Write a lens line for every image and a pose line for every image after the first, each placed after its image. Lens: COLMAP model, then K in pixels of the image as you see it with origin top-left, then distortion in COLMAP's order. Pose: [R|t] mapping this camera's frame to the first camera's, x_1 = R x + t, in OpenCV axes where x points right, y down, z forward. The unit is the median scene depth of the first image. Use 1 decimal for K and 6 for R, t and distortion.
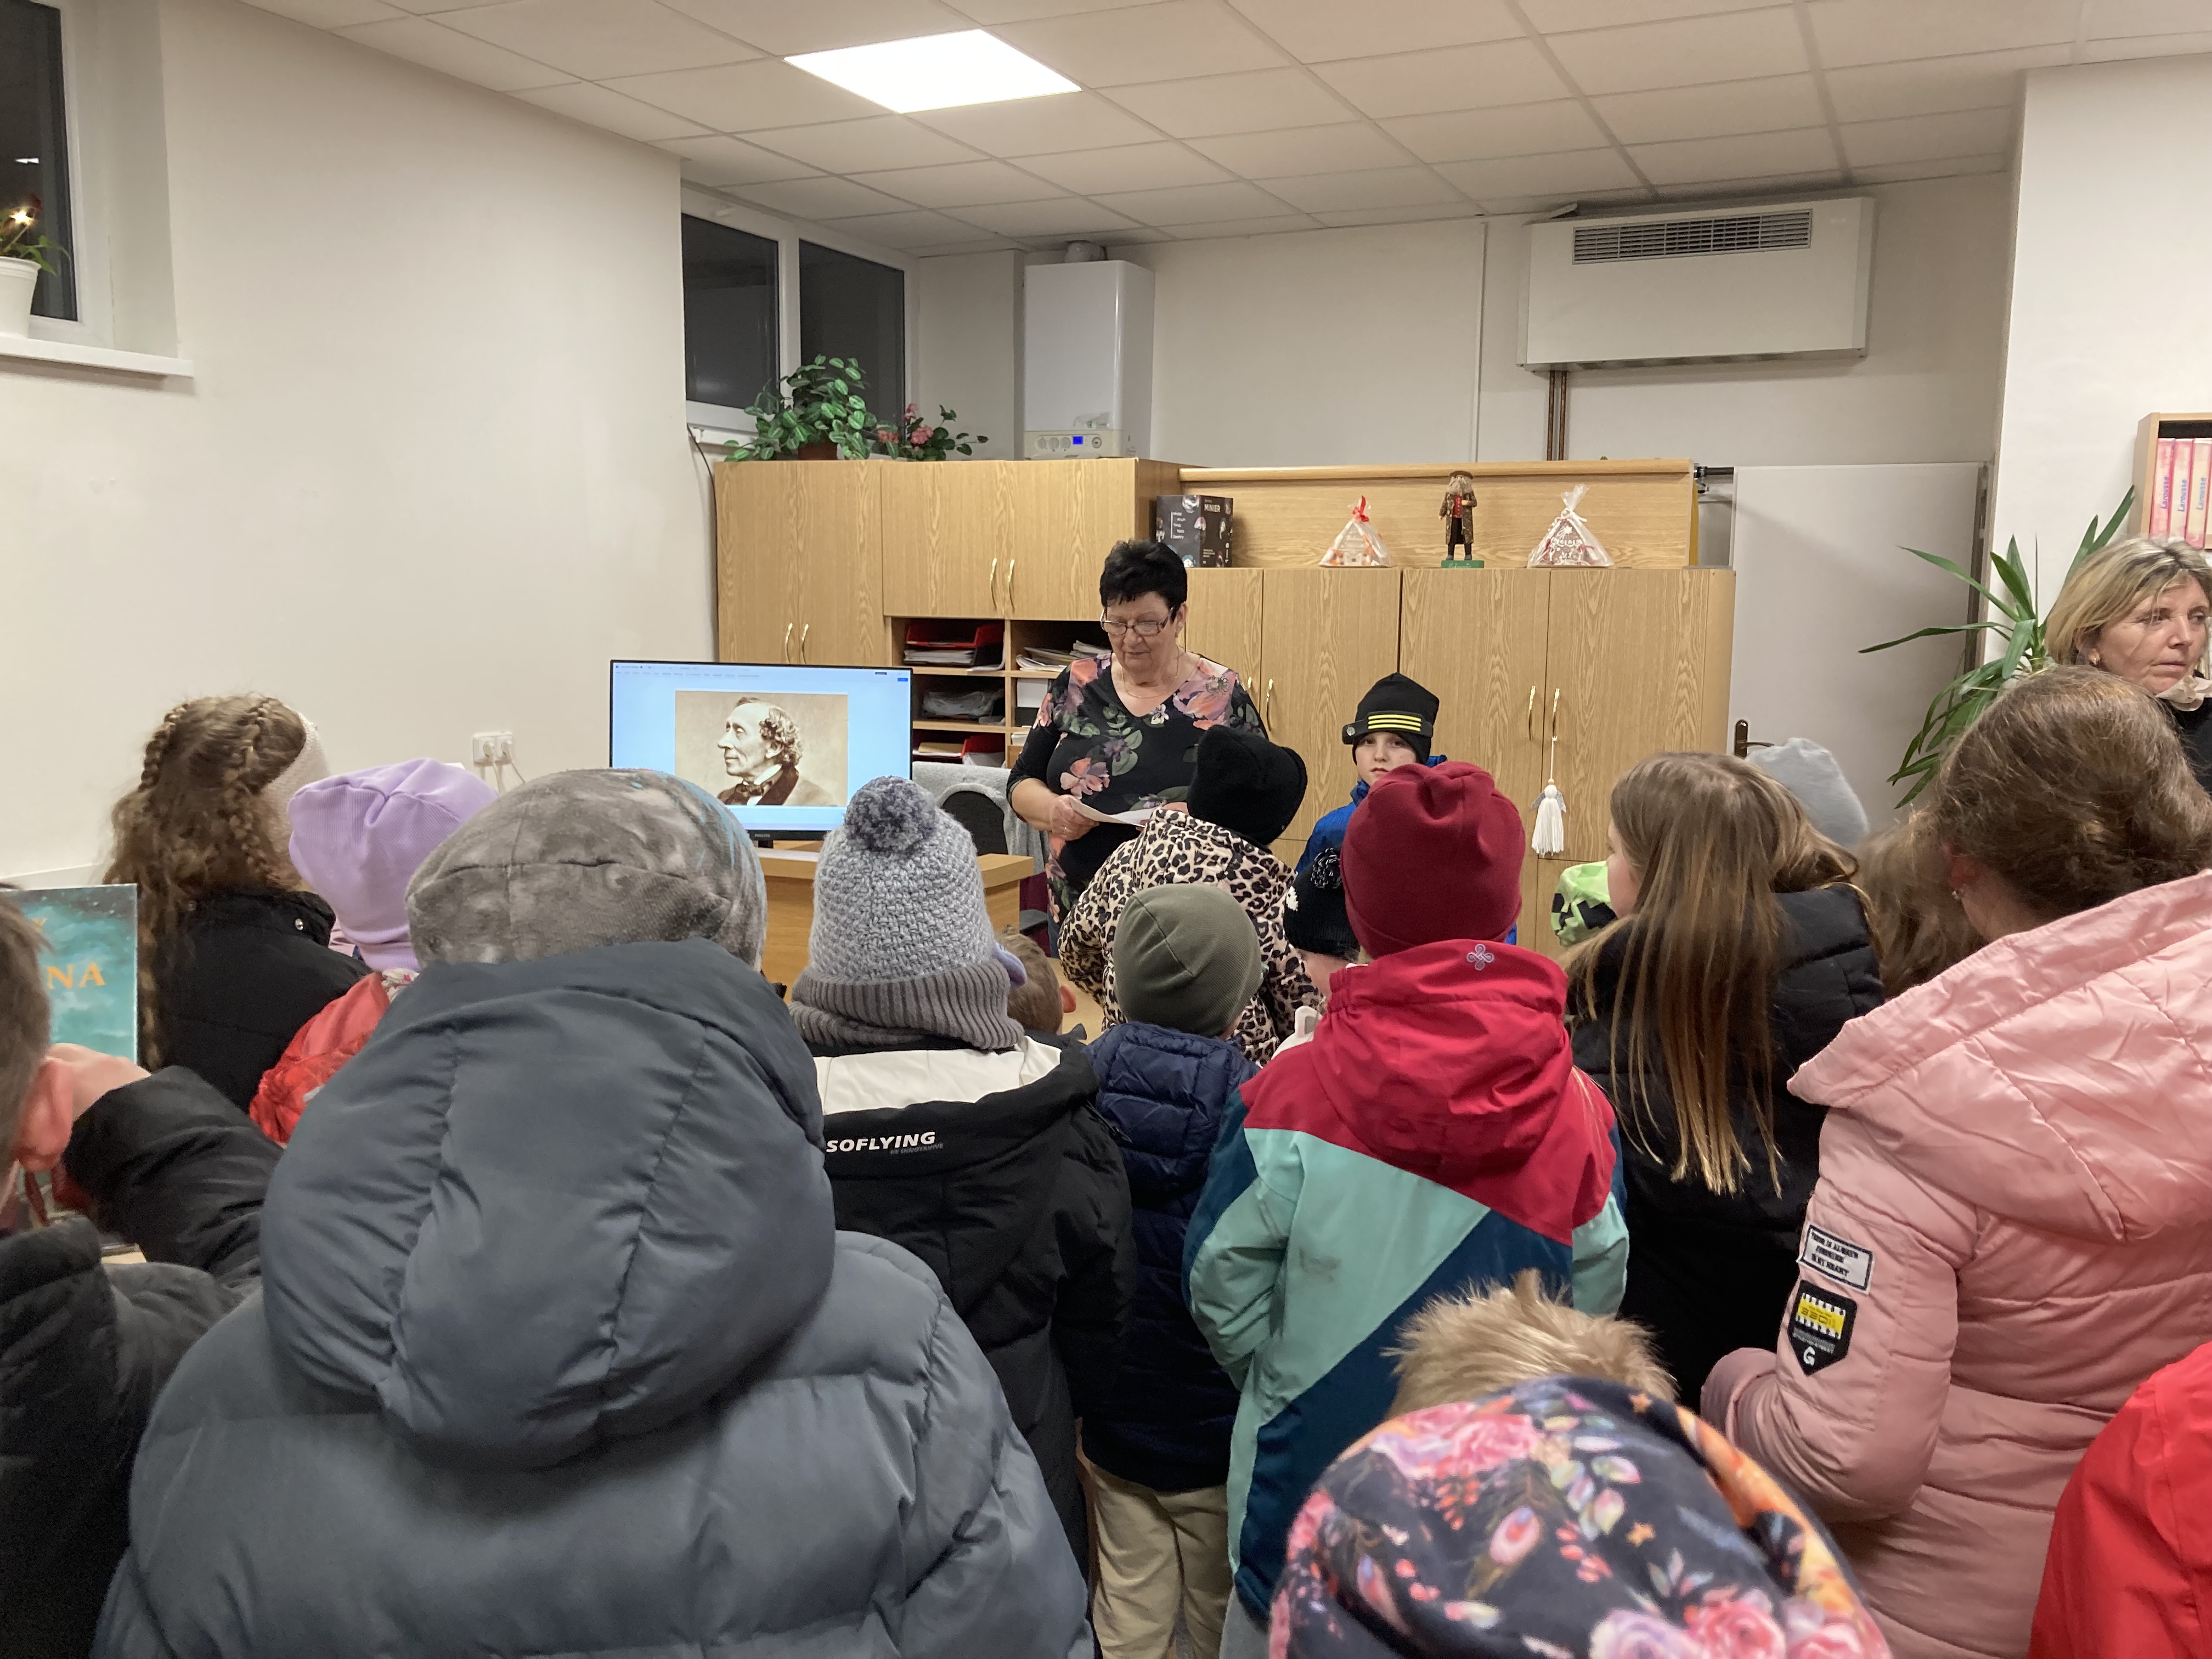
lens RADIAL K [[1848.5, 0, 1101.6], [0, 1848.5, 836.3], [0, 0, 1]] dist [0.027653, -0.029383]
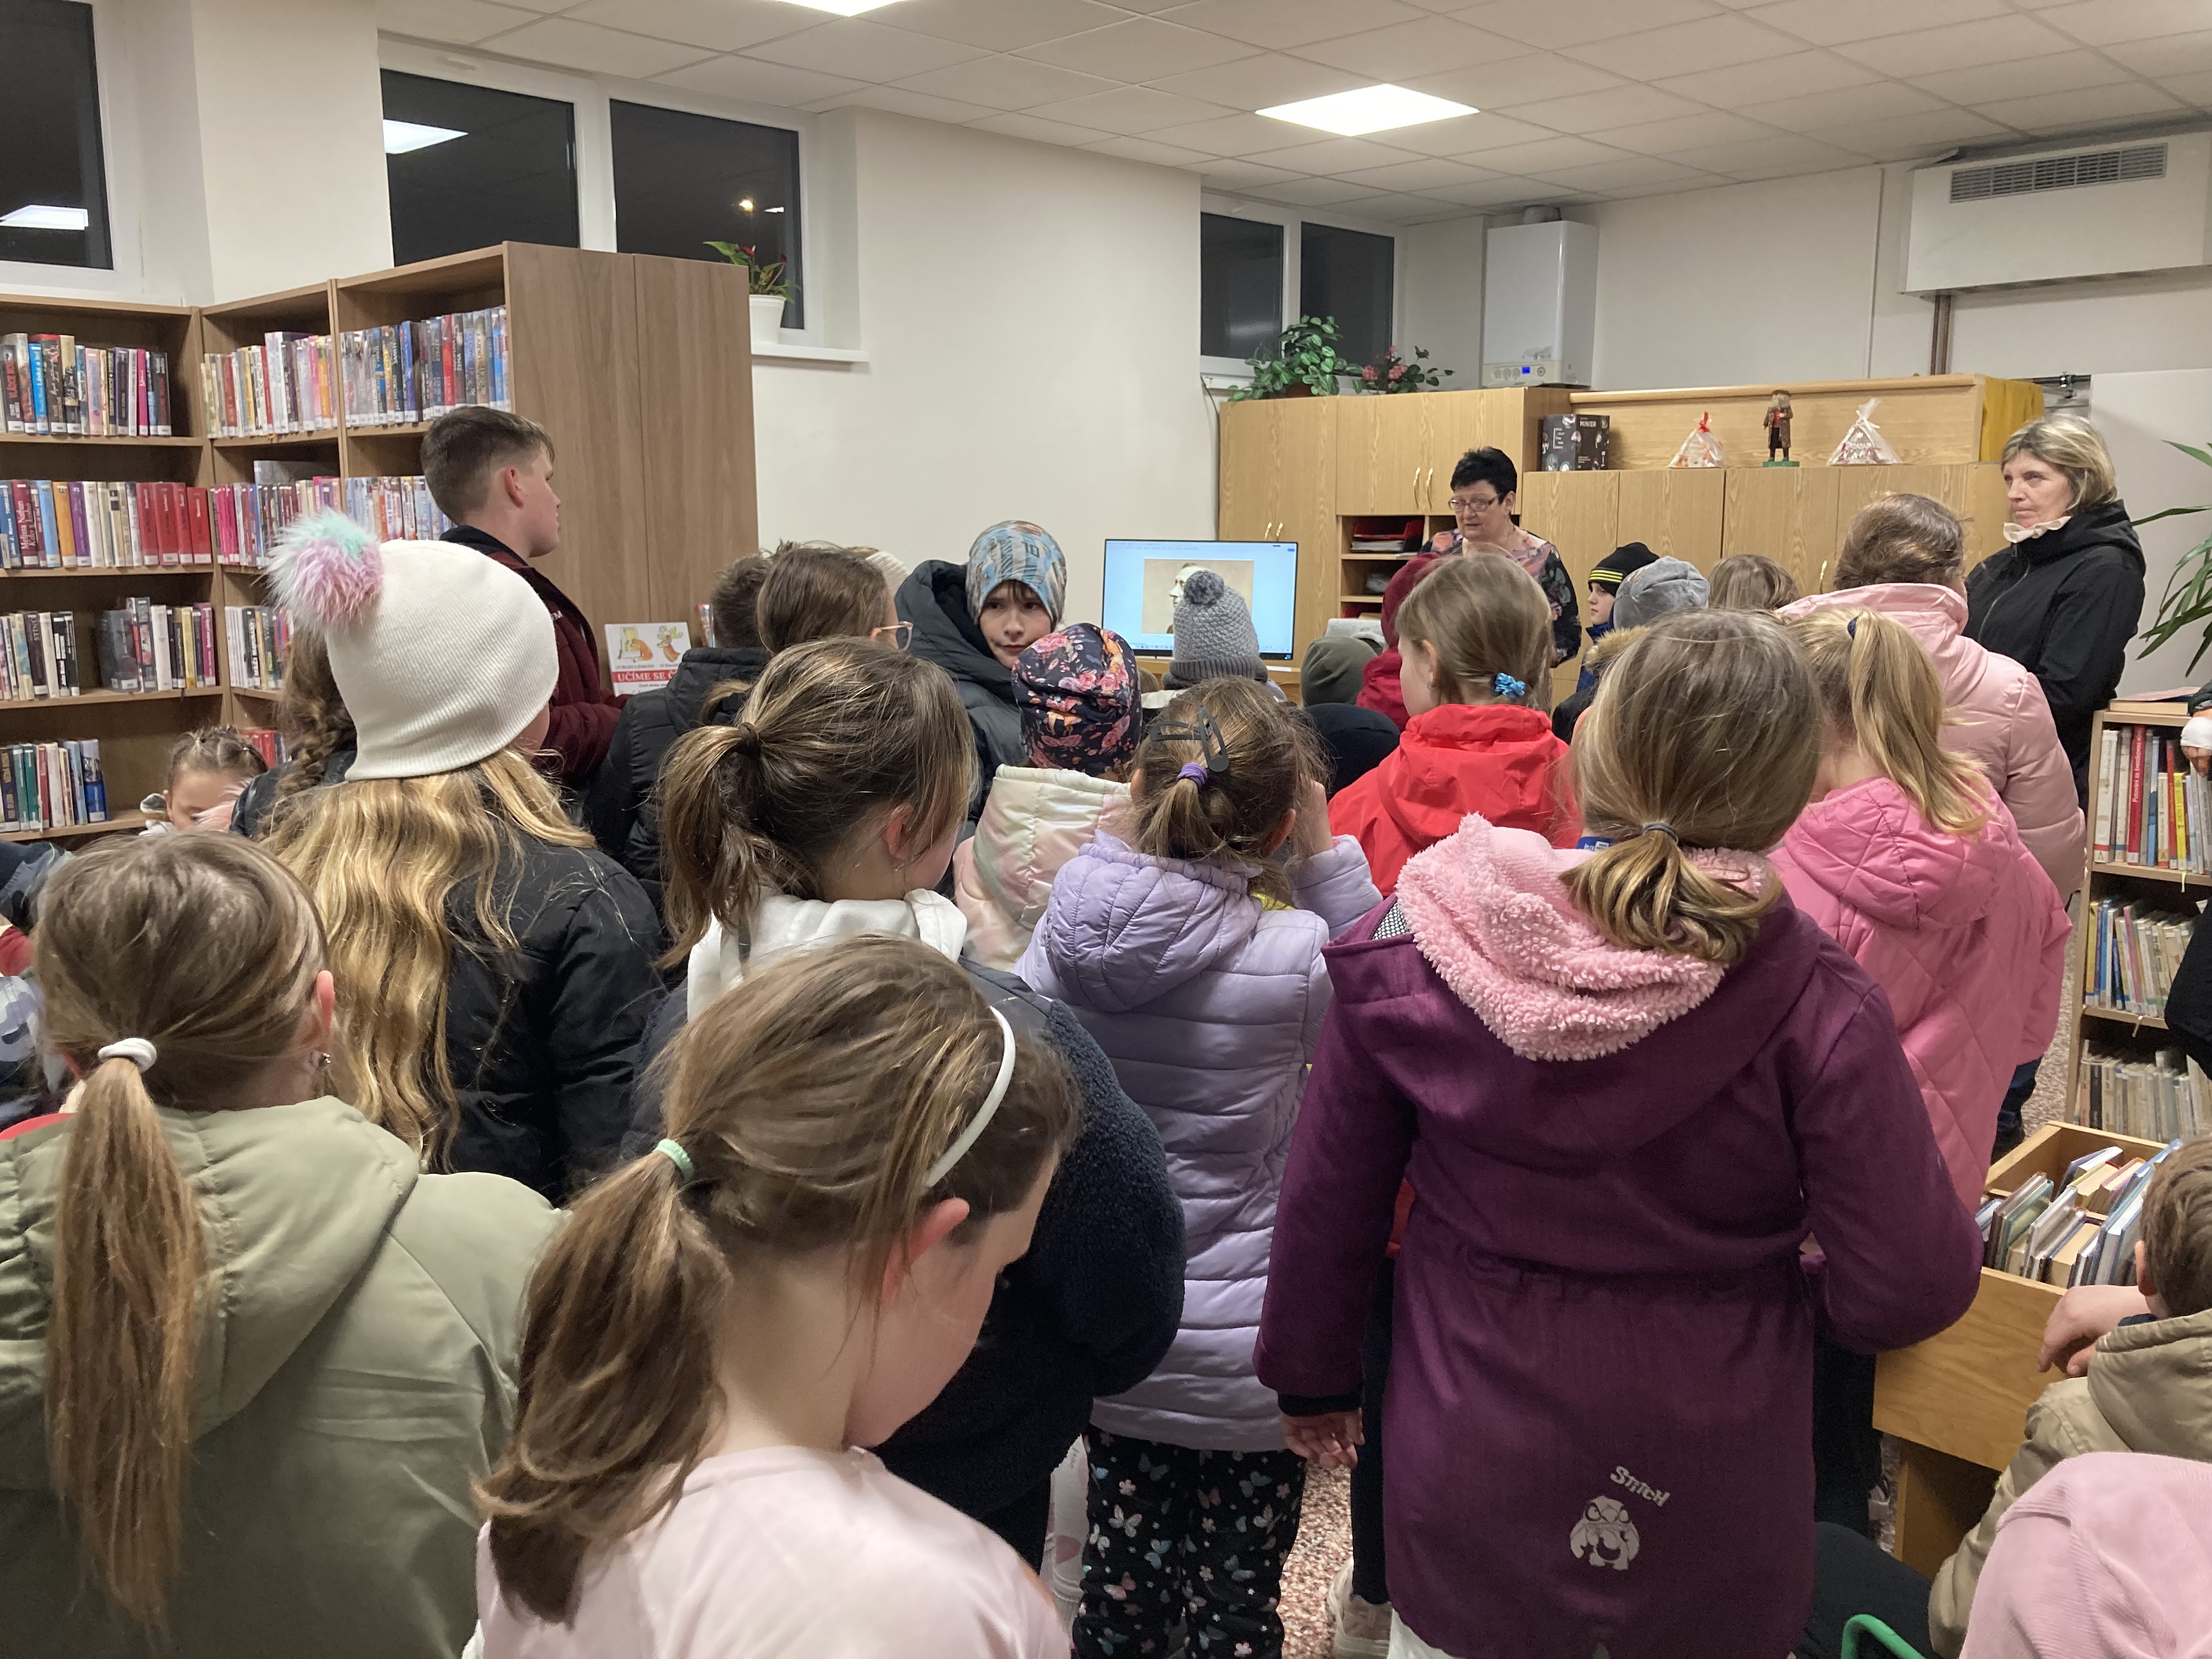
lens RADIAL K [[1848.5, 0, 1106.4], [0, 1848.5, 824.9], [0, 0, 1]] dist [0.027653, -0.029383]
pose [[0.948086, 0.039690, -0.315527, 0.146793], [-0.029332, 0.998866, 0.037510, 0.055352], [0.316658, -0.026308, 0.948175, -0.299993]]
